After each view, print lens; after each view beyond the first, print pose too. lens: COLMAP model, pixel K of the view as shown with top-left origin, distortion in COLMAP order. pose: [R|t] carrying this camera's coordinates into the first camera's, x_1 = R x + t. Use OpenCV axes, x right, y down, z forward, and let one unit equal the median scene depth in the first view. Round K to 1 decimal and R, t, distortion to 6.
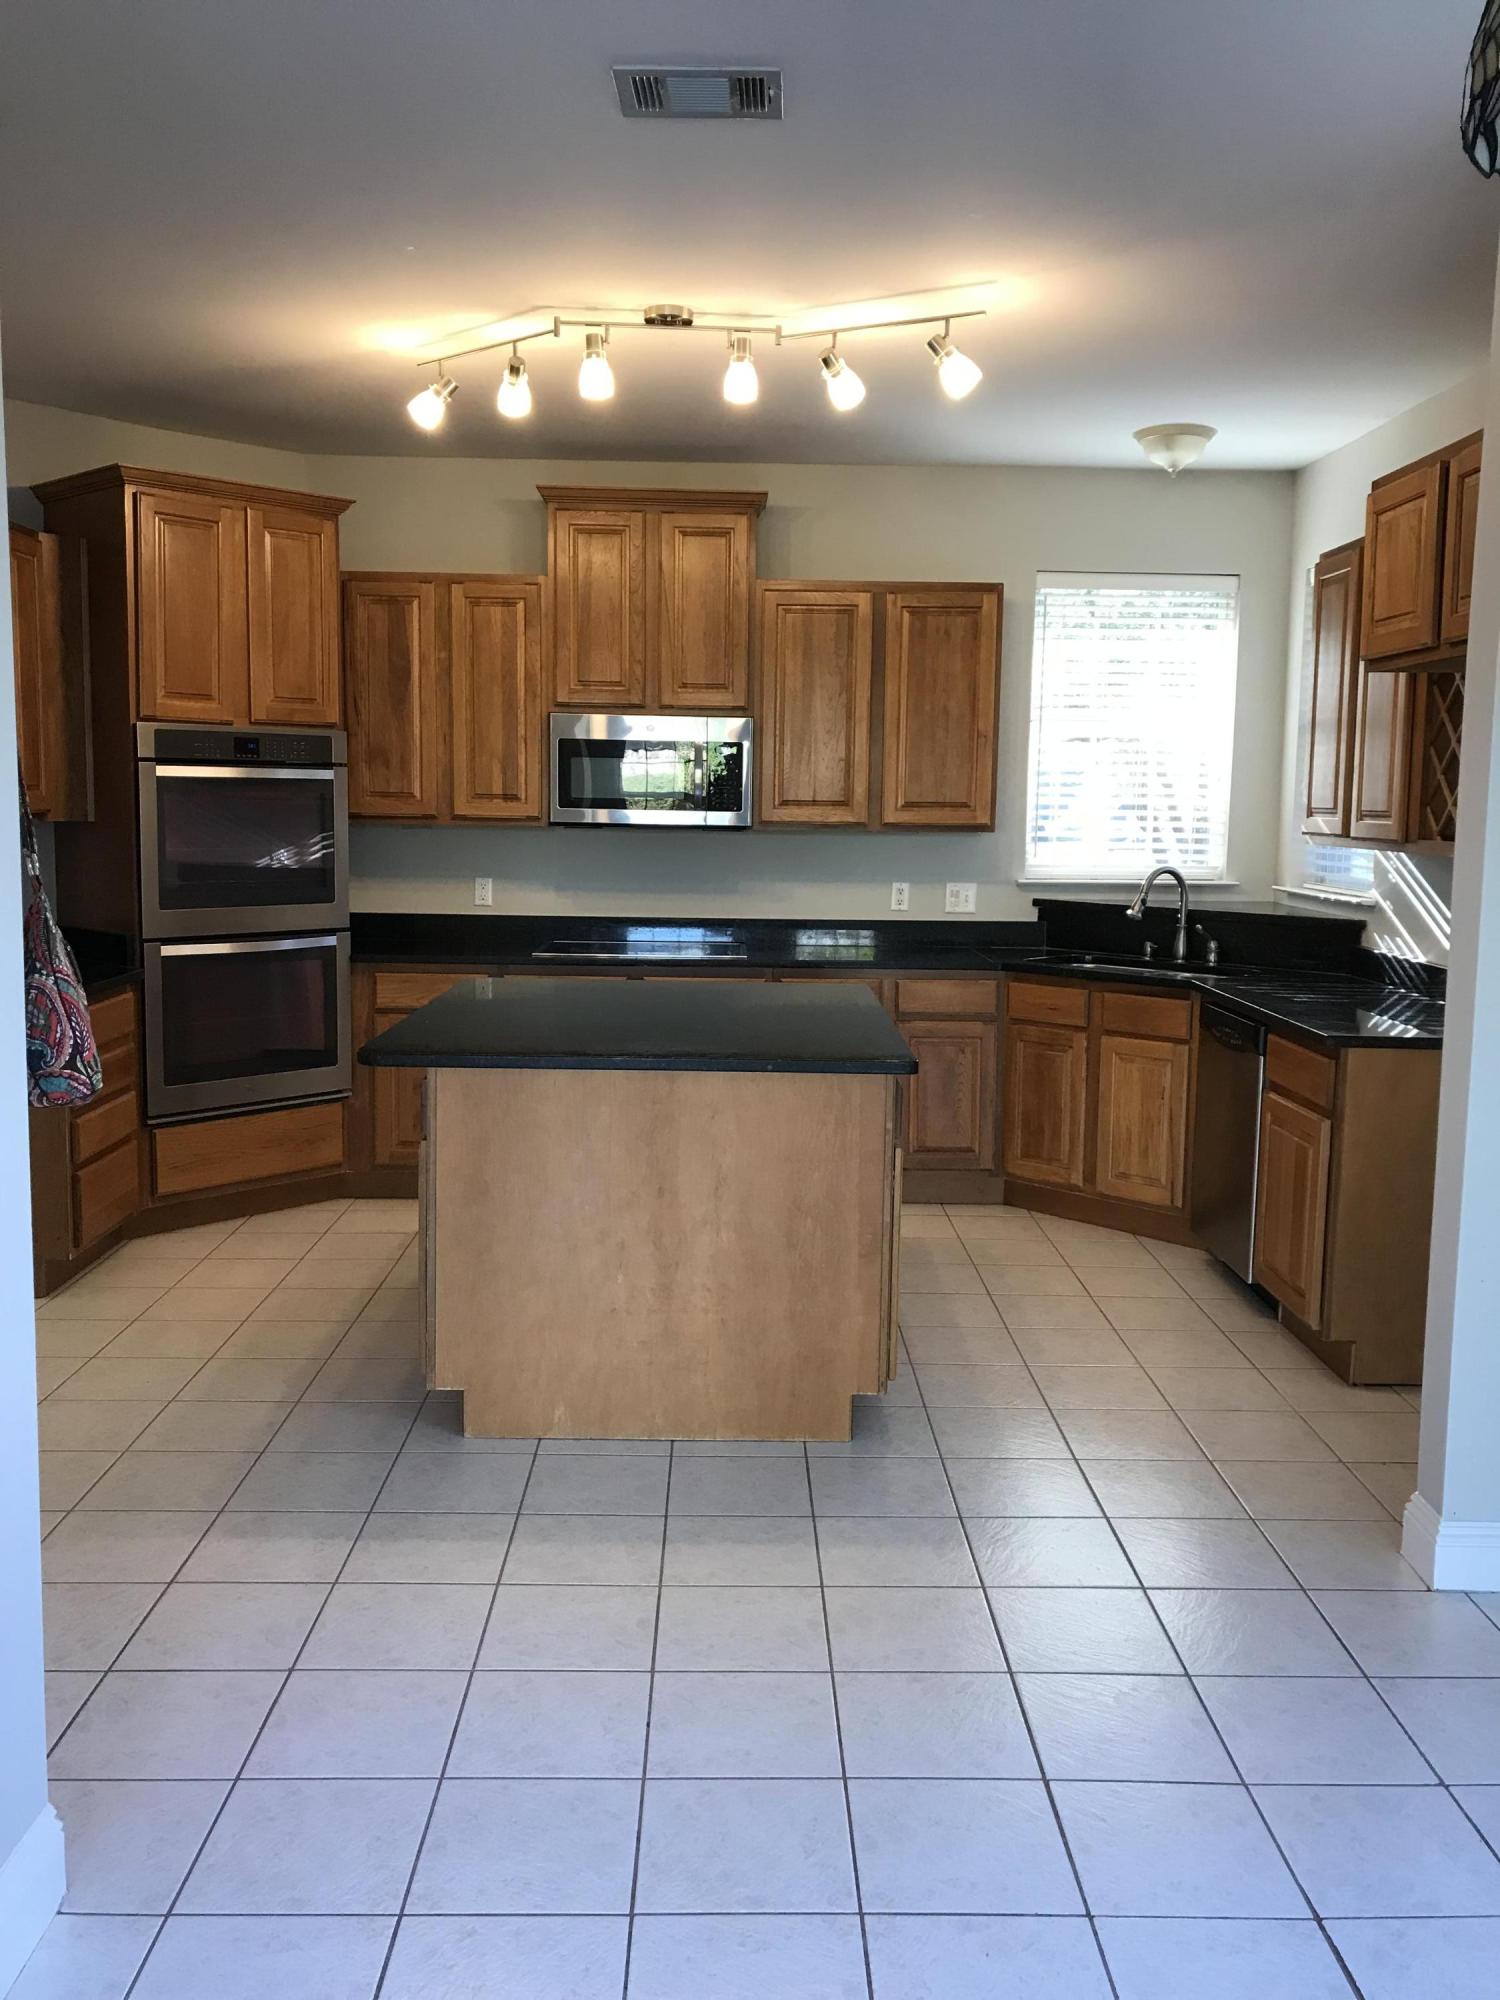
lens RADIAL K [[1651.5, 0, 752.1], [0, 1651.5, 994.9], [0, 0, 1]] dist [0.028054, -0.012418]
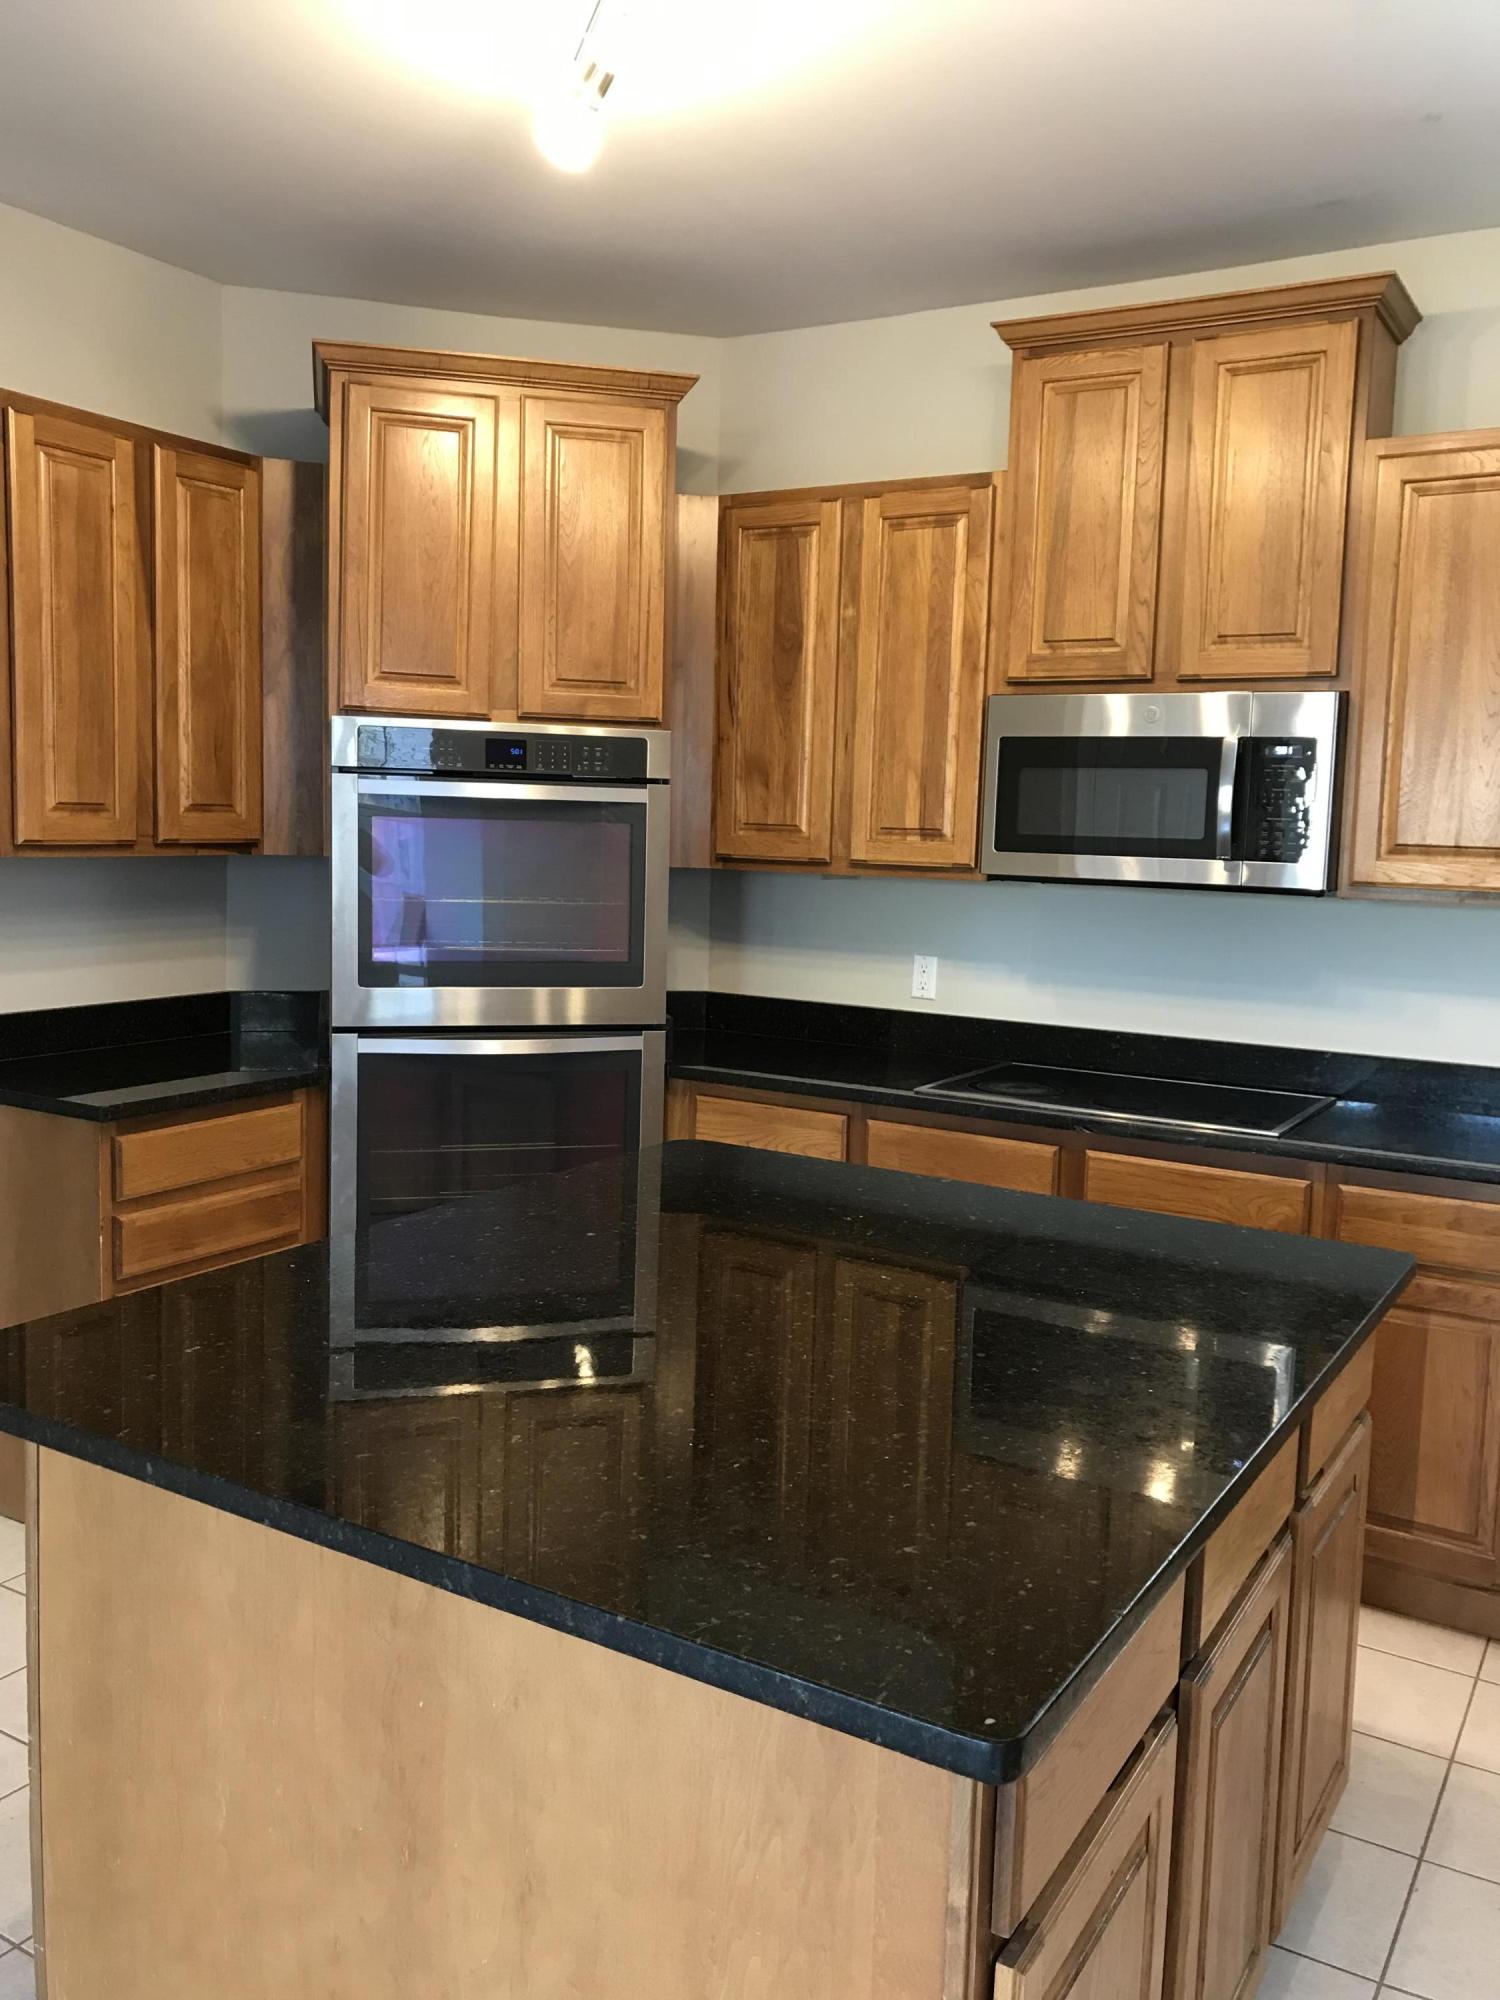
lens RADIAL K [[1651.5, 0, 747.7], [0, 1651.5, 1000.5], [0, 0, 1]] dist [0.028054, -0.012418]
pose [[0.853615, 0.066154, -0.516687, 0.122964], [-0.075536, 0.997139, 0.002875, -0.053348], [0.515399, 0.036574, 0.856170, 0.434536]]
